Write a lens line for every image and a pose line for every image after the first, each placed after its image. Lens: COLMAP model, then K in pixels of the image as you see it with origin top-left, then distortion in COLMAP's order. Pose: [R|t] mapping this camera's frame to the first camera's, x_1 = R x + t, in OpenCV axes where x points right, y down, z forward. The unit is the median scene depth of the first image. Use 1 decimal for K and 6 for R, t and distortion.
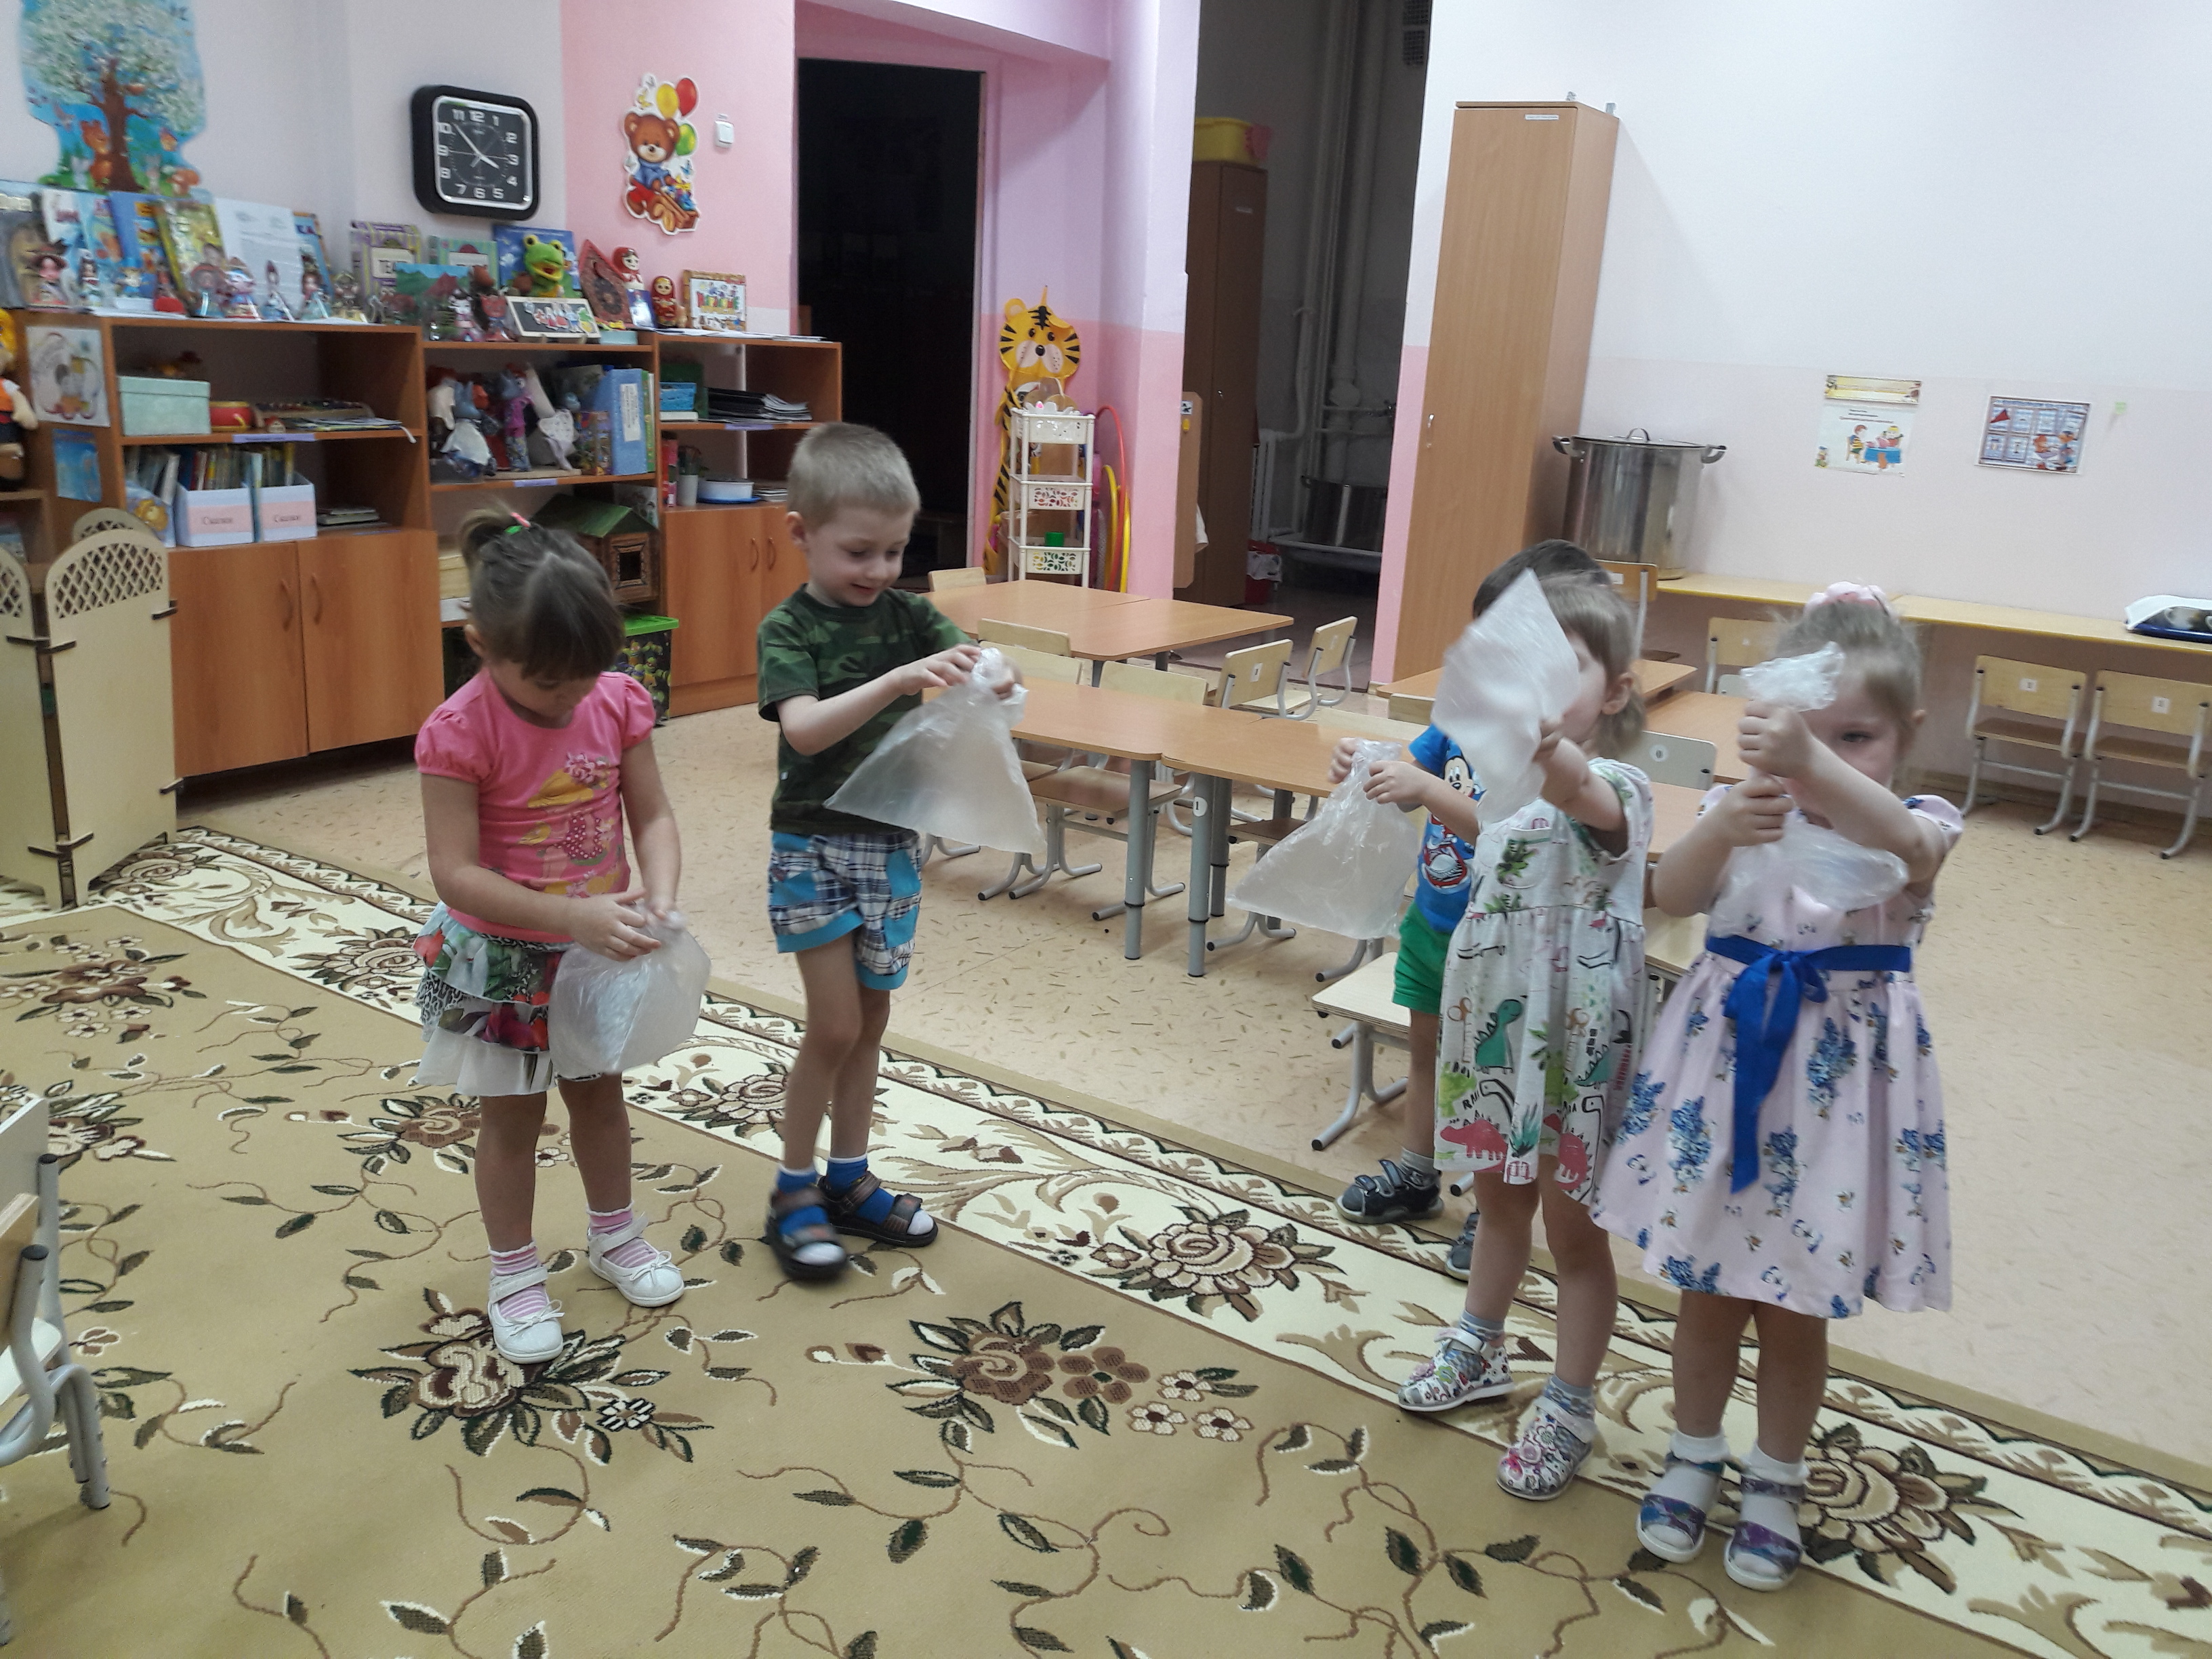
lens RADIAL K [[1793.2, 0, 1106.0], [0, 1793.2, 829.5], [0, 0, 1]] dist [-0.004535, -0.015018]
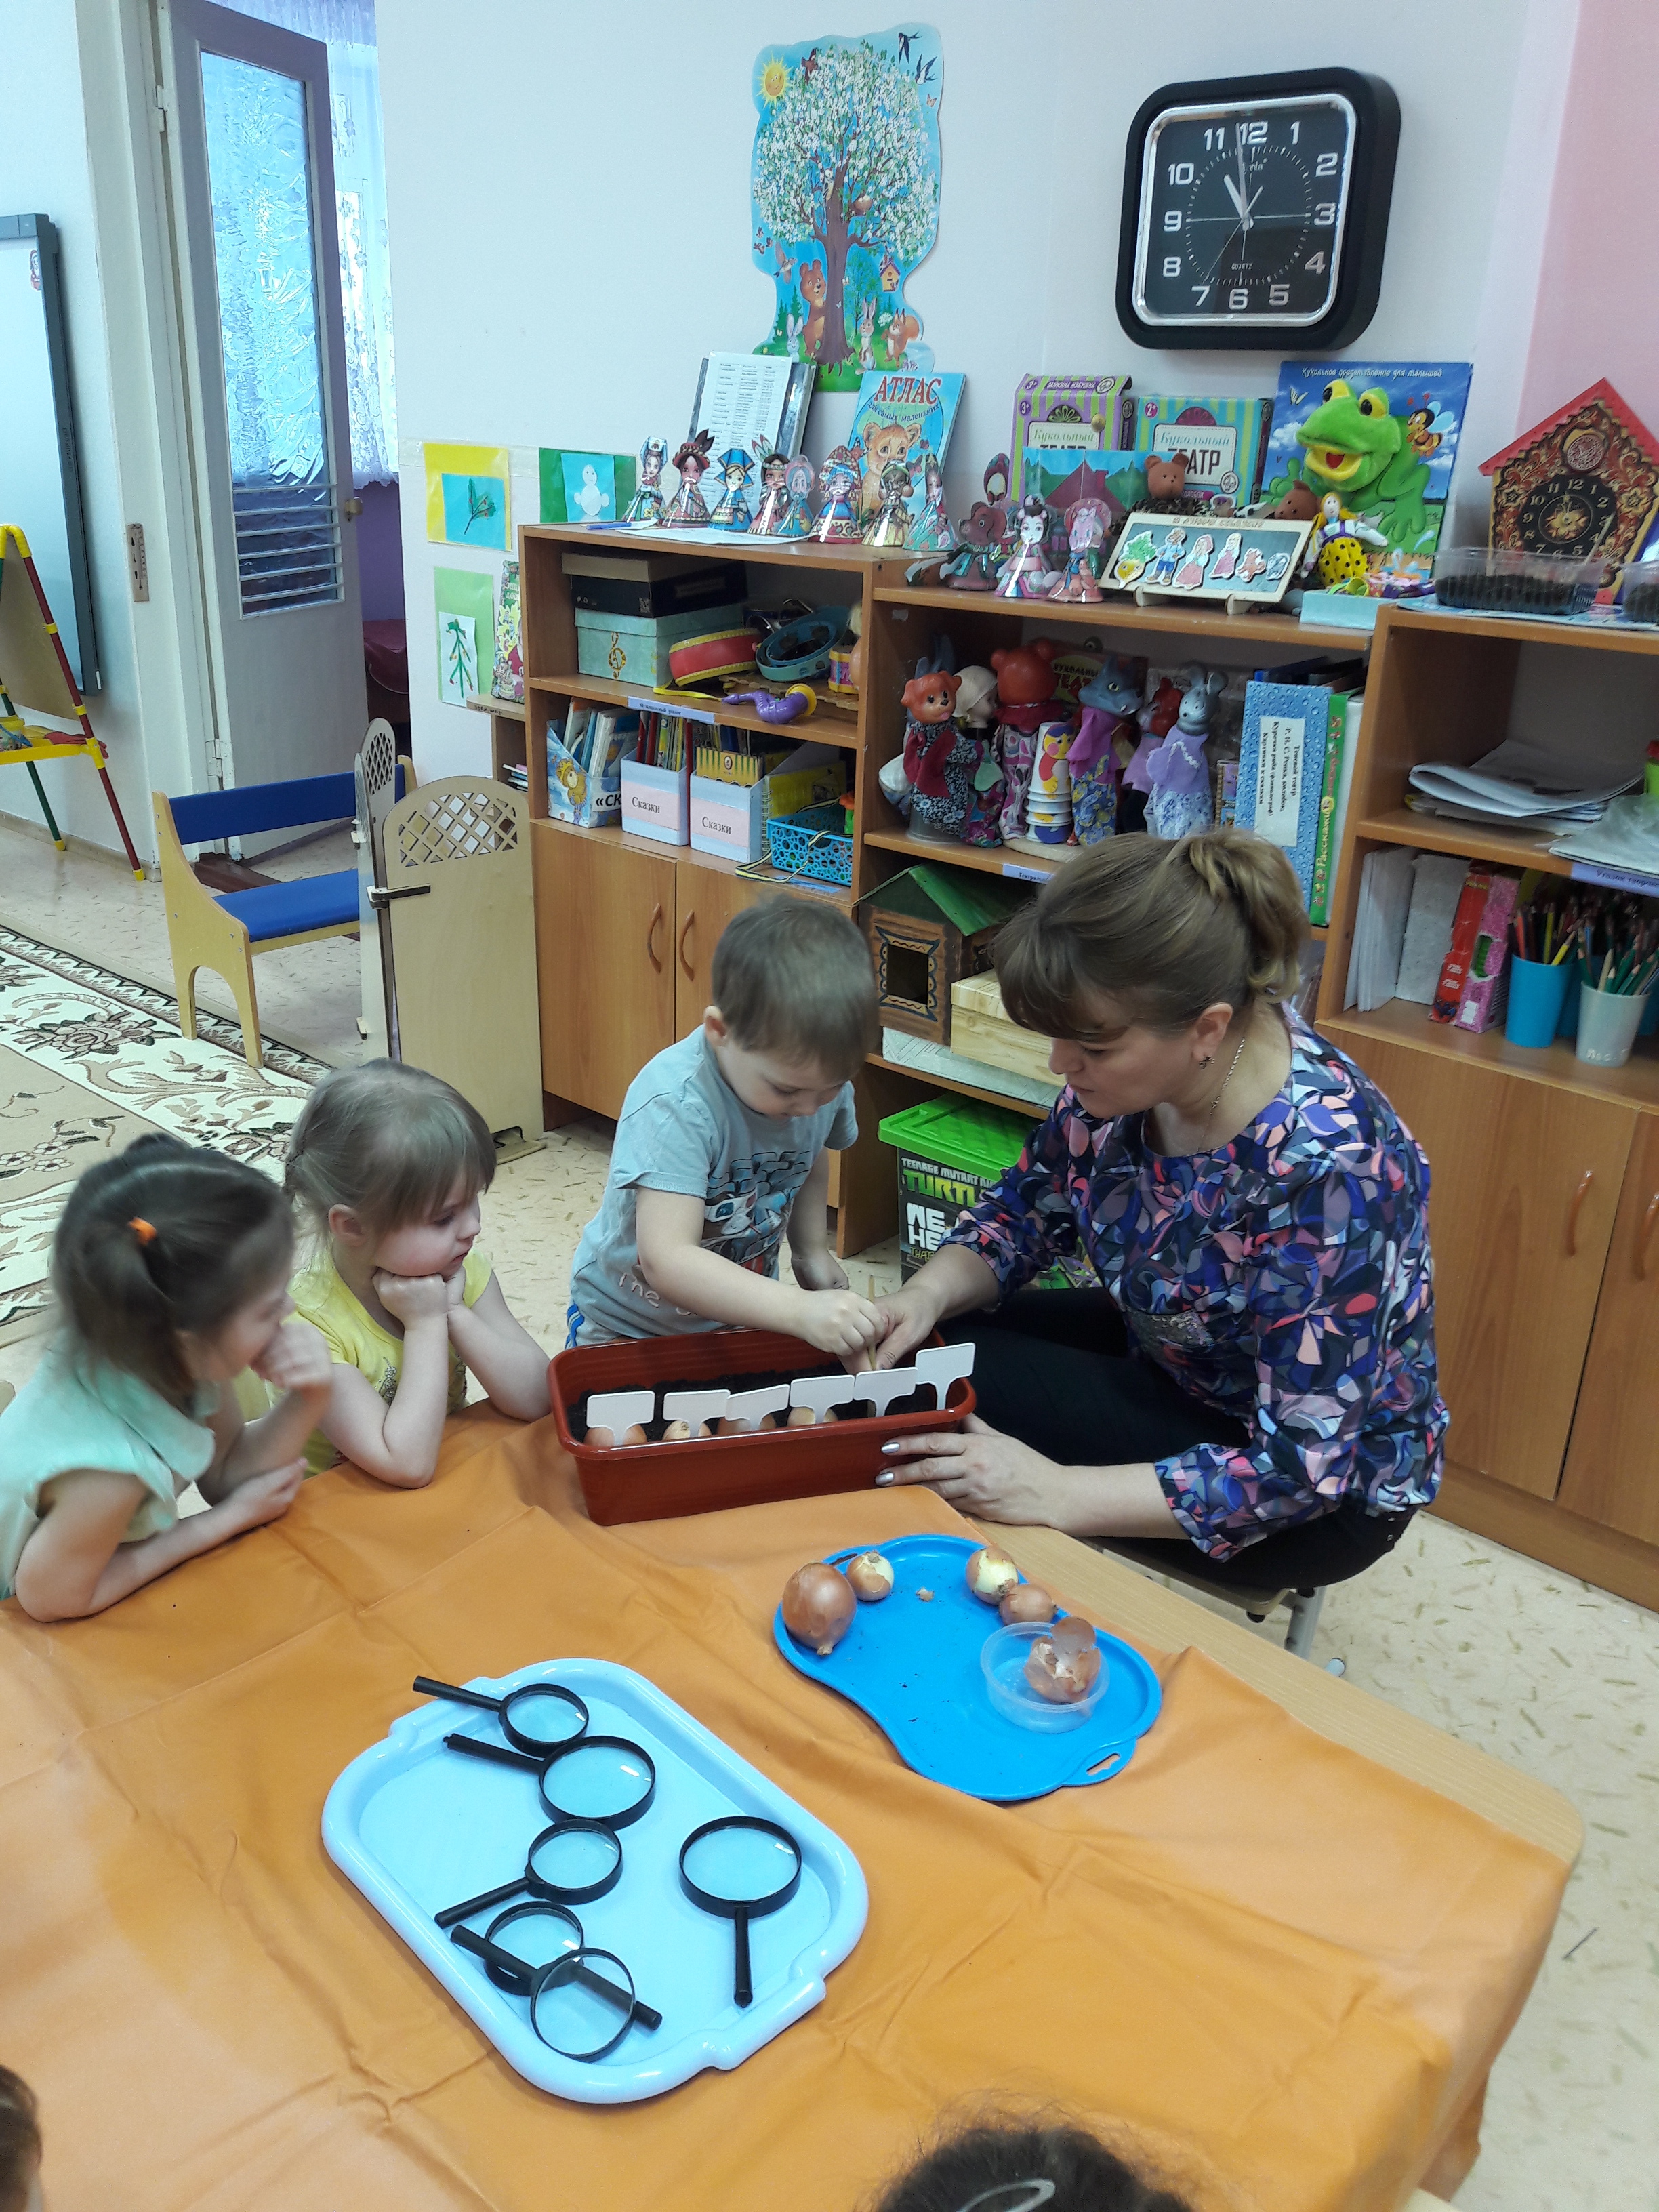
lens RADIAL K [[1793.2, 0, 774.3], [0, 1793.2, 1096.2], [0, 0, 1]] dist [-0.004535, -0.015018]
pose [[-0.178089, 0.310301, -0.933808, 0.222065], [-0.287699, 0.891092, 0.350975, -0.334045], [0.941017, 0.331161, -0.069420, 1.111394]]
